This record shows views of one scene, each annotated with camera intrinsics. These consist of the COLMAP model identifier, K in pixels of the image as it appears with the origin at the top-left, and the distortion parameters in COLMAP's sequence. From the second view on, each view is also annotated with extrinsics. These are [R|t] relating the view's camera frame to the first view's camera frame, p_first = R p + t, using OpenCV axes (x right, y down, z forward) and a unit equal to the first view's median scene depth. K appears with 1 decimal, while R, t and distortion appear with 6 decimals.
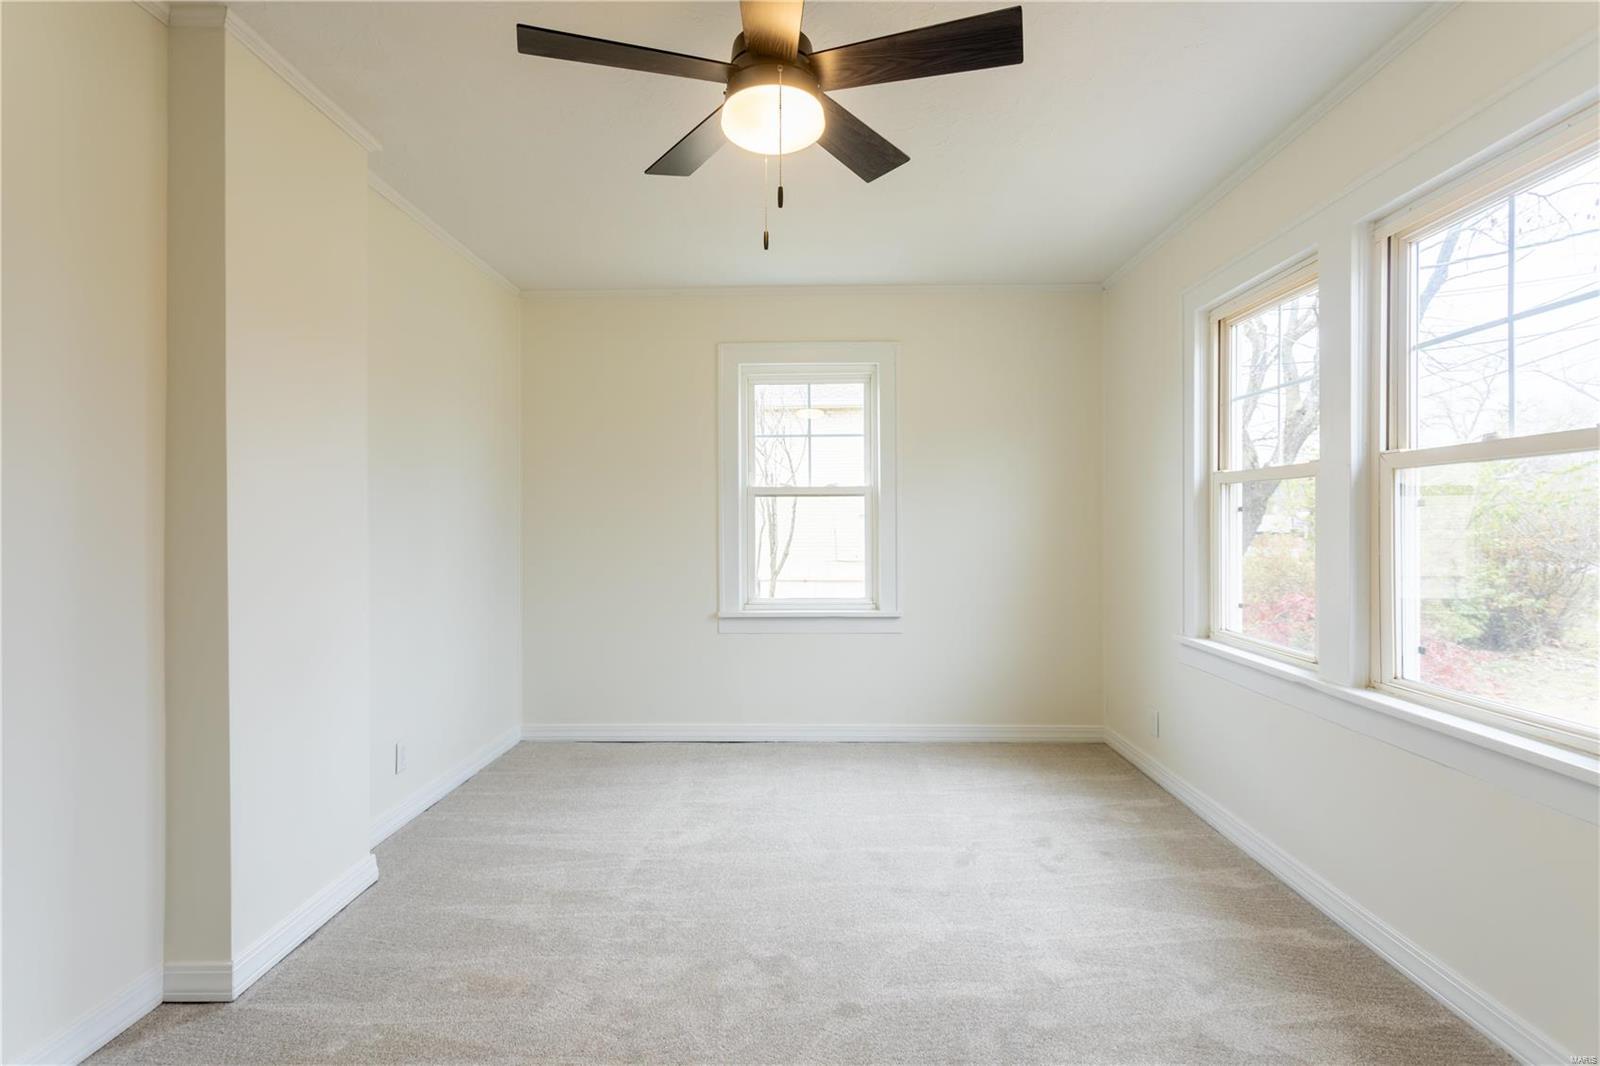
lens RADIAL K [[781.2, 0, 788.2], [0, 781.2, 528.3], [0, 0, 1]] dist [0.018009, 0.003086]
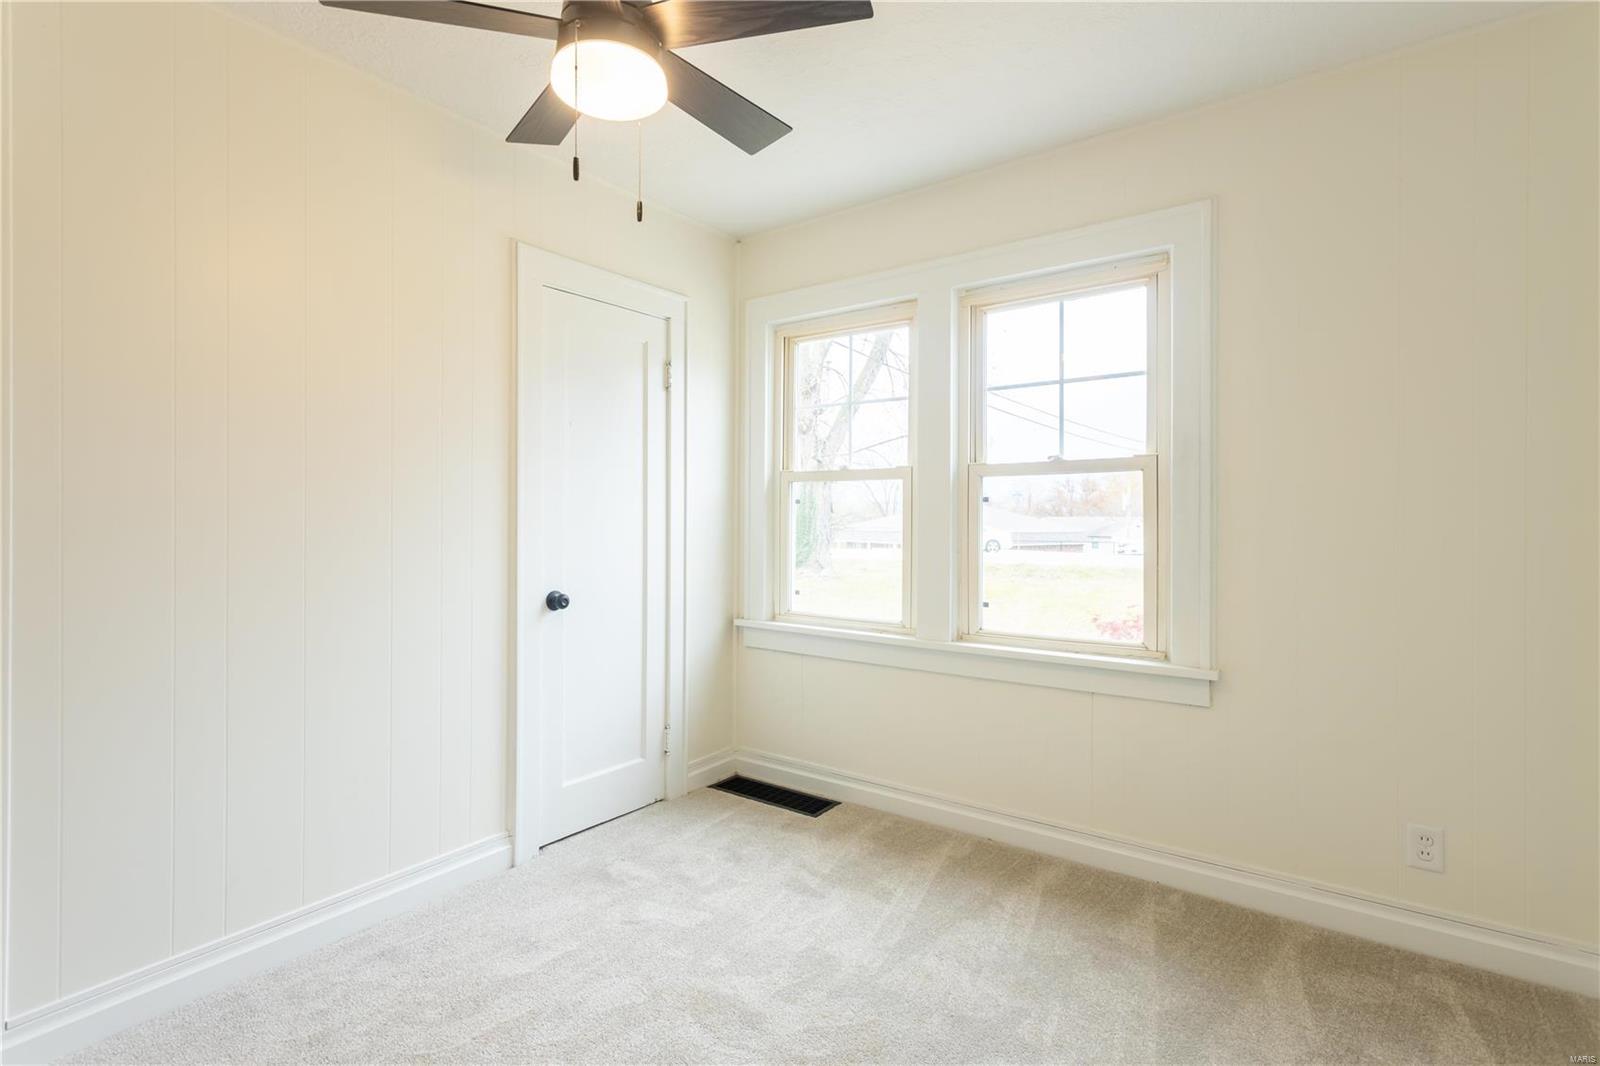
lens RADIAL K [[781.2, 0, 816.0], [0, 781.2, 522.8], [0, 0, 1]] dist [0.018009, 0.003086]
pose [[0.549763, -0.008743, 0.835275, -0.517285], [0.006498, 0.999960, 0.006189, -0.005921], [-0.835296, 0.002025, 0.549797, 0.494463]]
